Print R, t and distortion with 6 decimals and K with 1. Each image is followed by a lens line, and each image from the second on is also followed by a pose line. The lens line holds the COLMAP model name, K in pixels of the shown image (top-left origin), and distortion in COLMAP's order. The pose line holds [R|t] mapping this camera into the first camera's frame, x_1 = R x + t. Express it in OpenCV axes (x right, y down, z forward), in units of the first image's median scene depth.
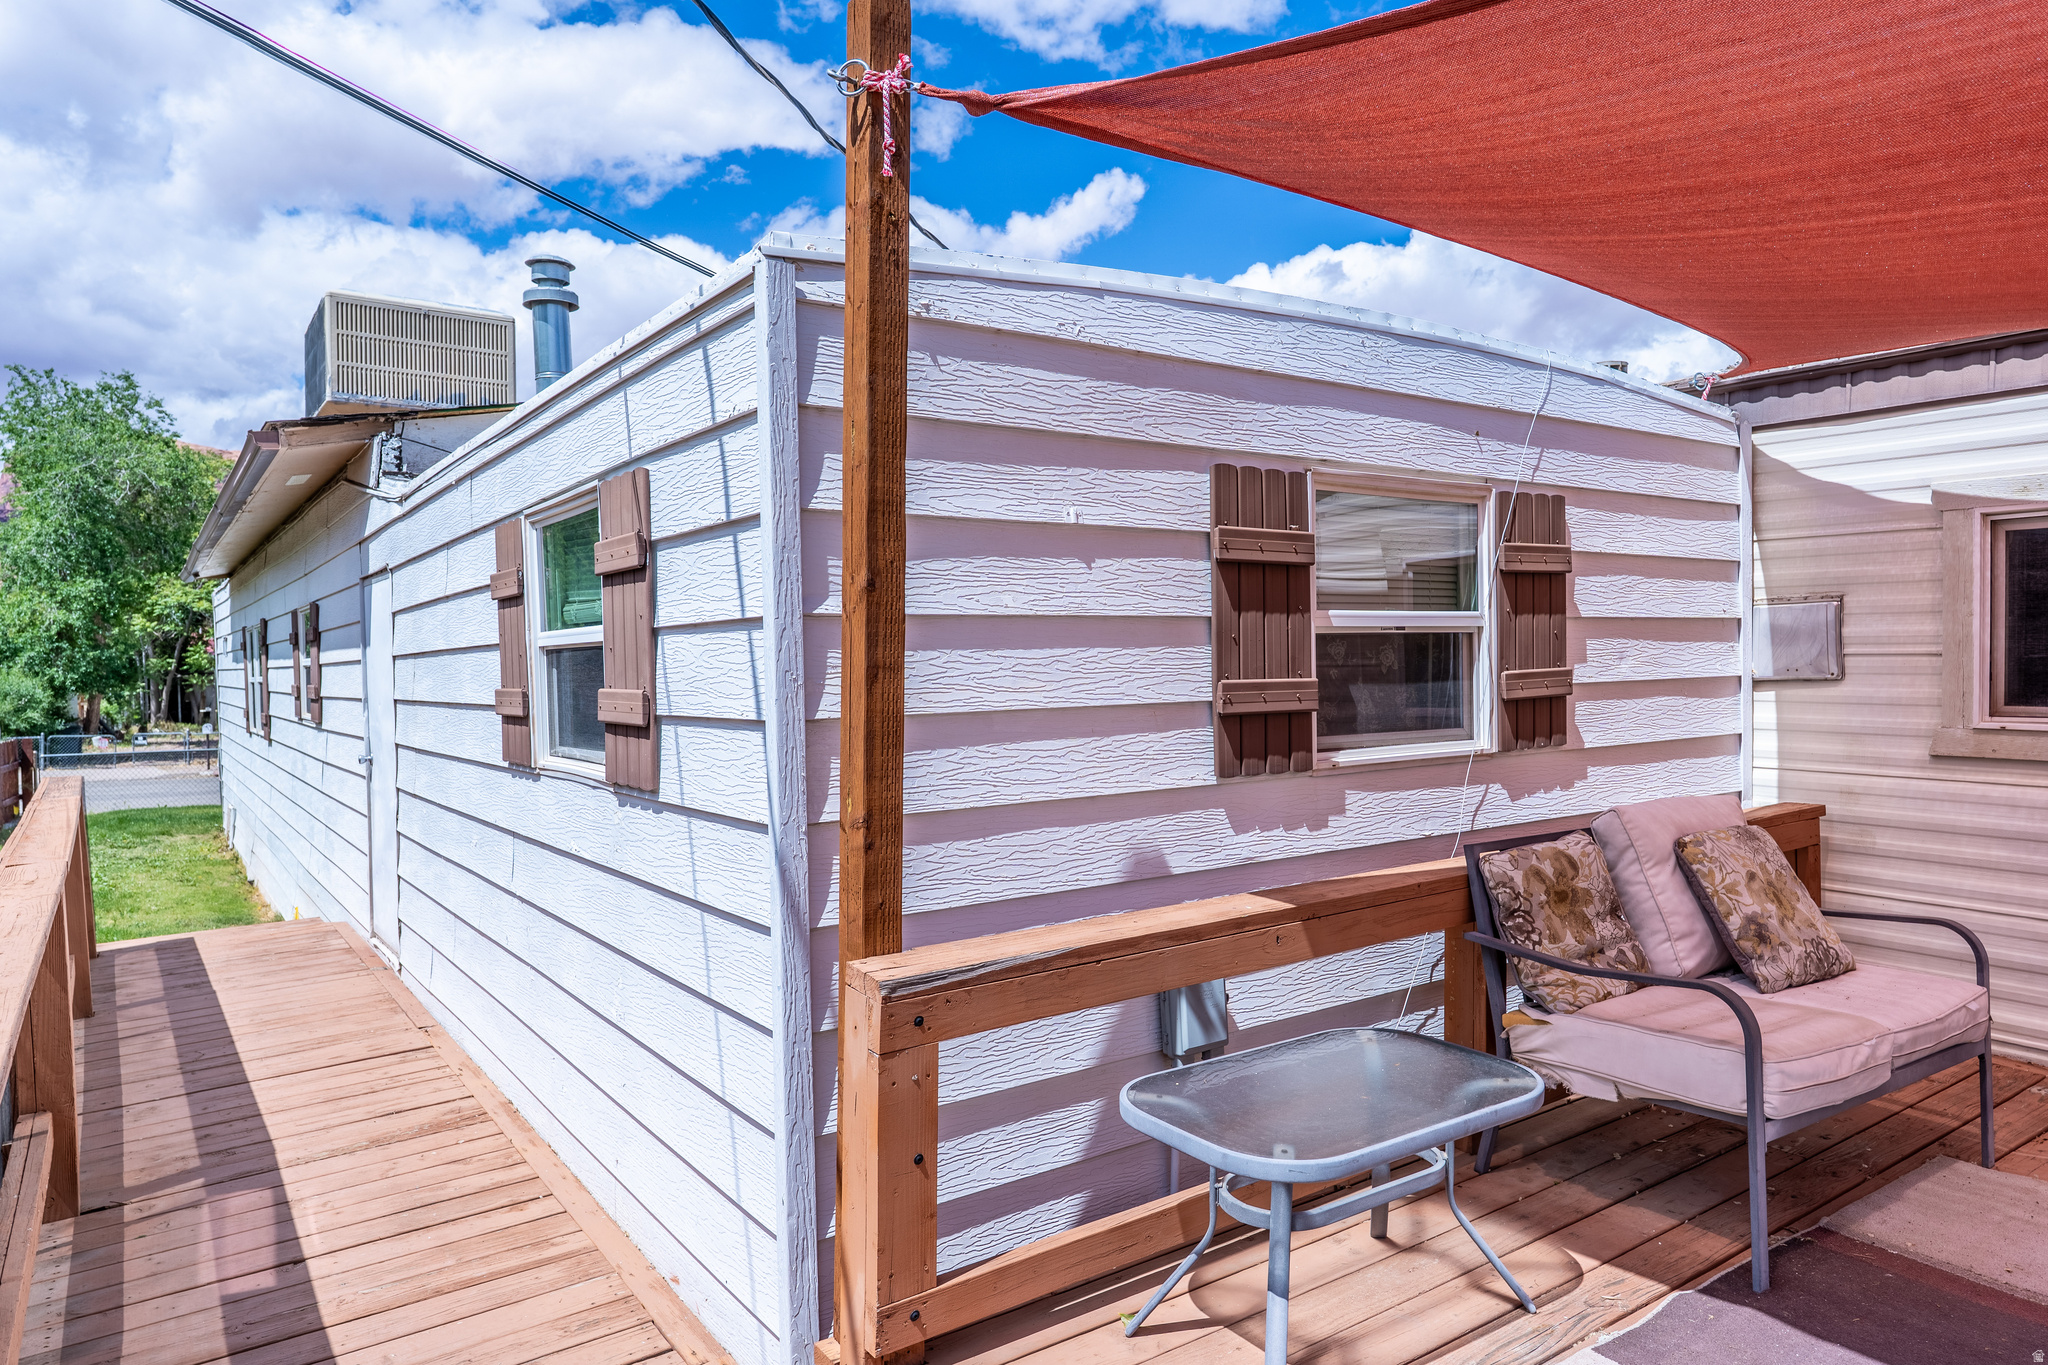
lens RADIAL K [[1300.4, 0, 1024.0], [0, 1300.4, 682.5], [0, 0, 1]] dist [-0.001548, 0.000550]
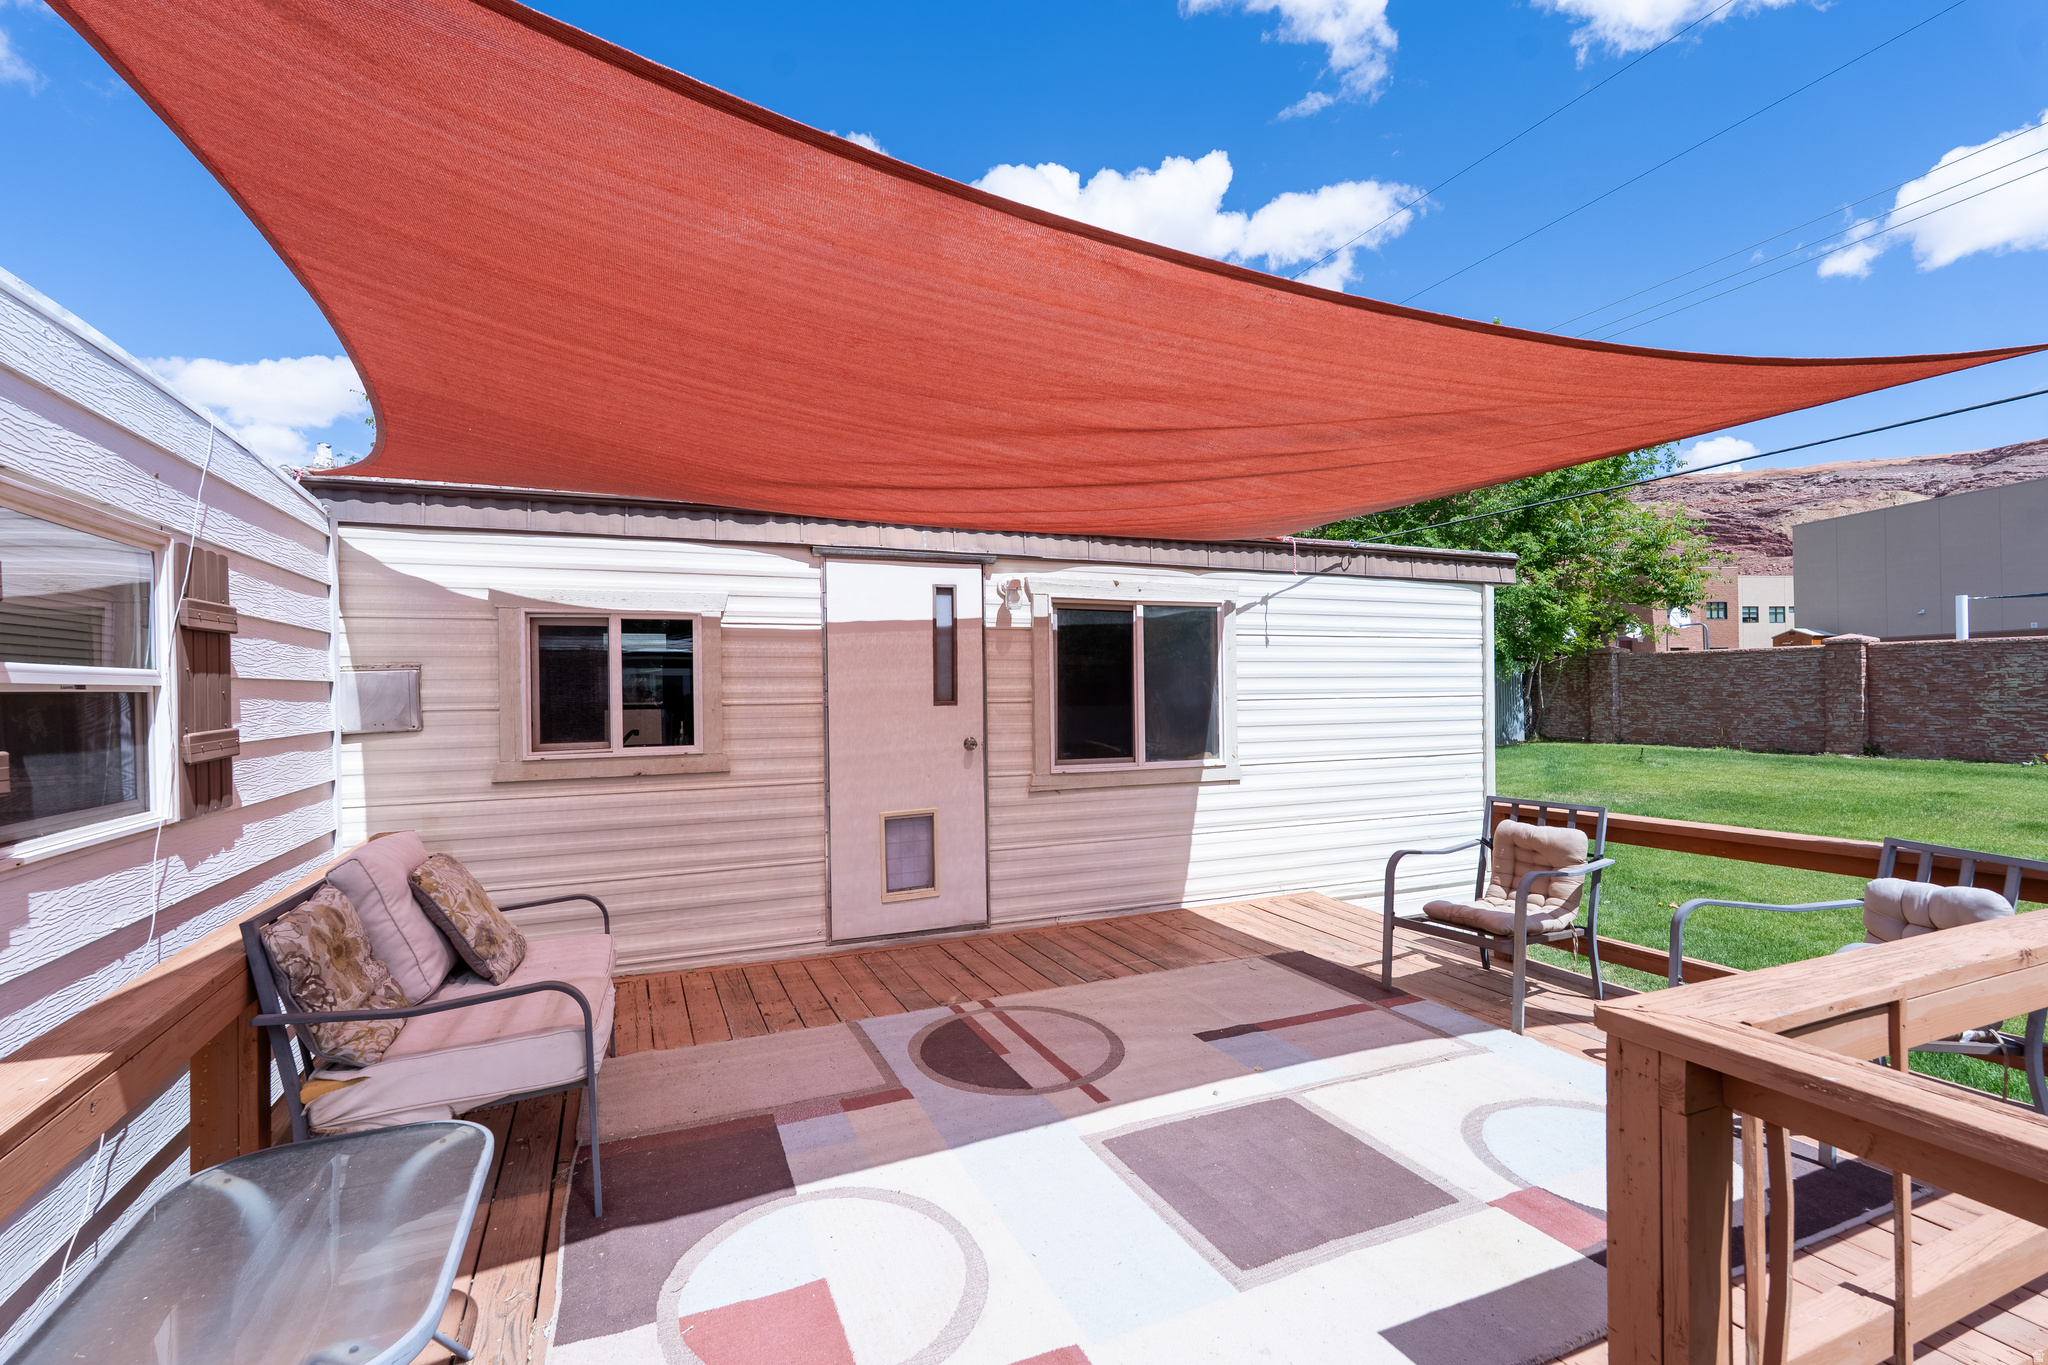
lens RADIAL K [[906.3, 0, 1024.0], [0, 906.3, 682.5], [0, 0, 1]] dist [-0.000814, -0.000279]
pose [[0.202488, 0.014997, 0.979170, -0.160433], [0.037764, 0.999019, -0.023111, -0.008274], [-0.978556, 0.041657, 0.201723, 0.294950]]
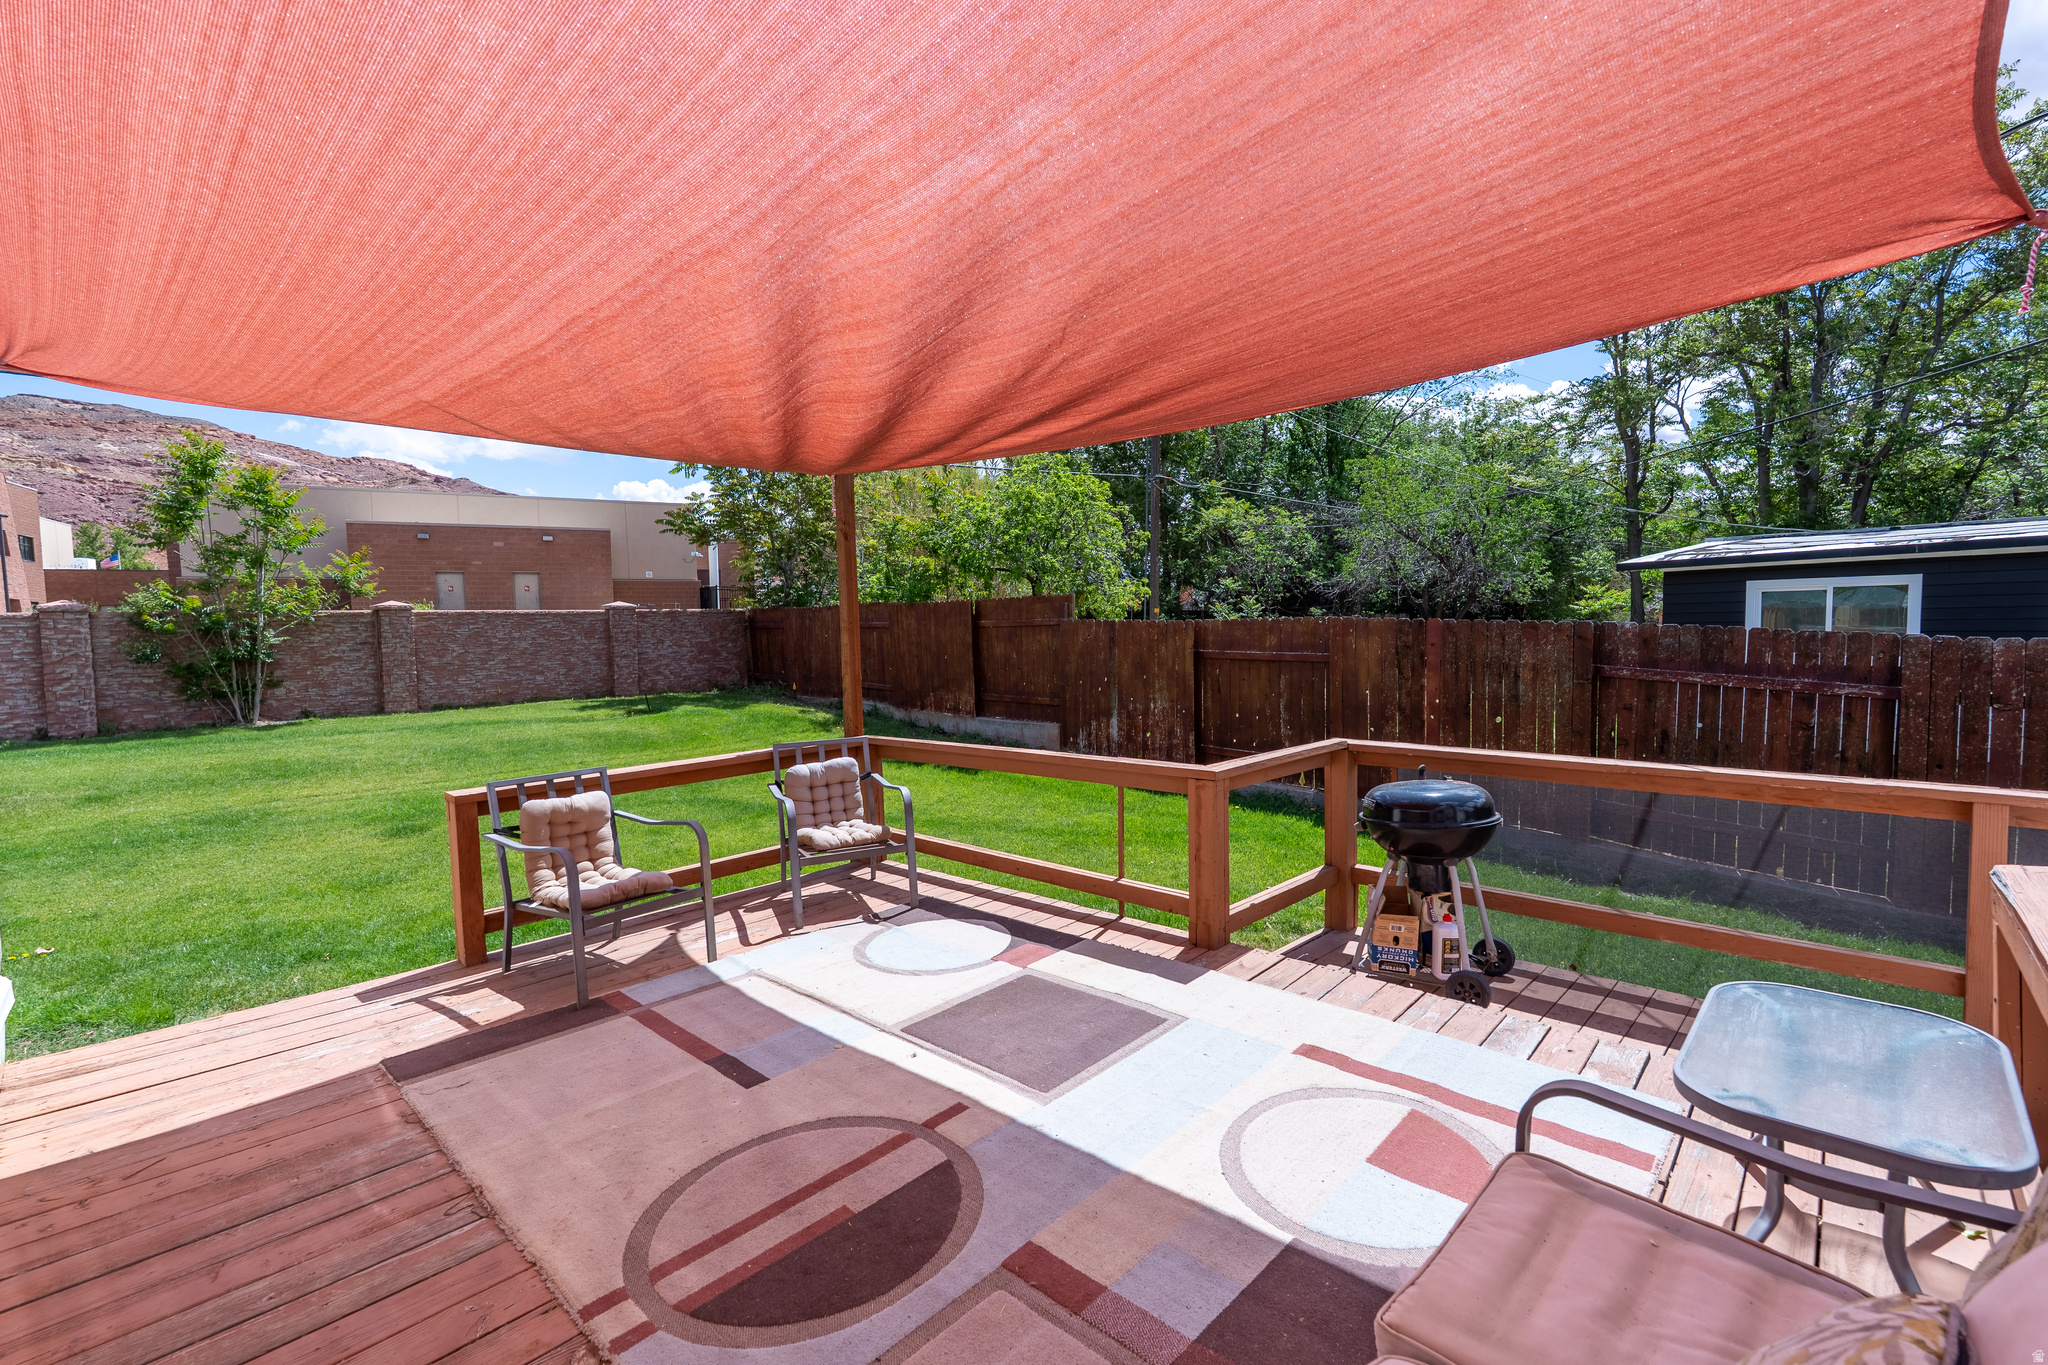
lens RADIAL K [[920.6, 0, 1020.1], [0, 920.6, 630.1], [0, 0, 1]] dist [-0.001116, 0.000182]
pose [[-0.979221, 0.030090, -0.200553, 0.748974], [0.024276, 0.999213, 0.031384, -0.062882], [0.201340, 0.025863, -0.979180, 1.145786]]
